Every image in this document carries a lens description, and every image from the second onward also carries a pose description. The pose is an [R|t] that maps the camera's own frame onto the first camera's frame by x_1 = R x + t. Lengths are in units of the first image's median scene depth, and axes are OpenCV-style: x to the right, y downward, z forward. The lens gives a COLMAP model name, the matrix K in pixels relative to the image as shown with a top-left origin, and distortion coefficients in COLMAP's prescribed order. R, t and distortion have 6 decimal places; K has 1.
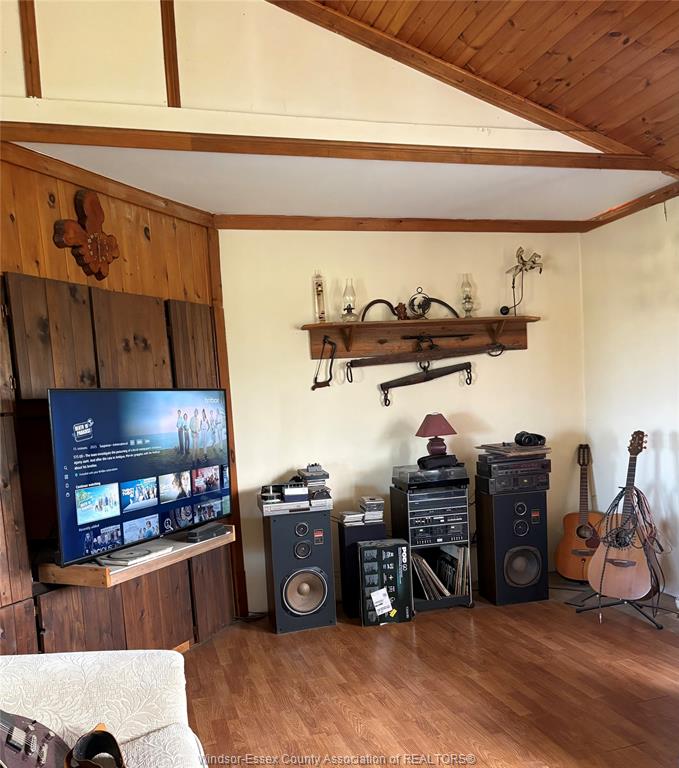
lens RADIAL K [[672.9, 0, 338.1], [0, 672.9, 455.2], [0, 0, 1]] dist [0.023484, -0.009793]
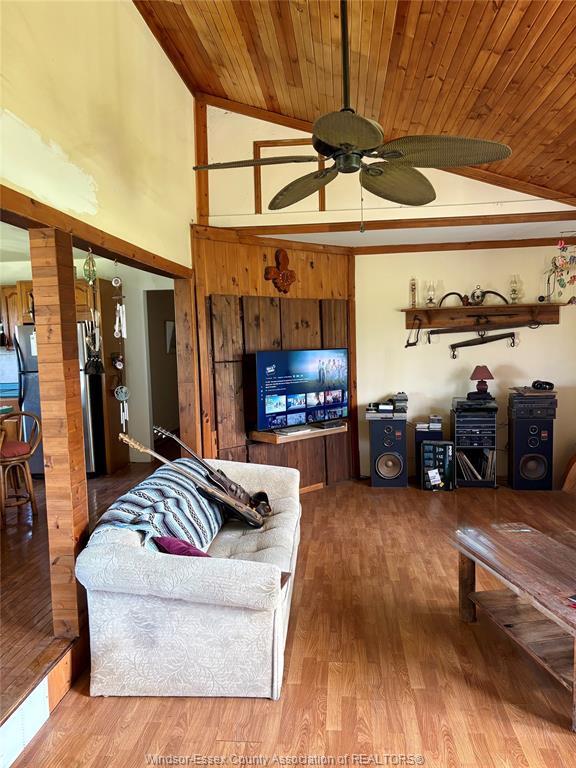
lens RADIAL K [[584.5, 0, 288.0], [0, 584.5, 384.0], [0, 0, 1]] dist [0.063665, -0.071427]
pose [[0.924663, 0.060846, -0.375894, 0.263681], [-0.056149, 0.998147, 0.023448, -0.027244], [0.376624, -0.000576, 0.926366, -0.492182]]
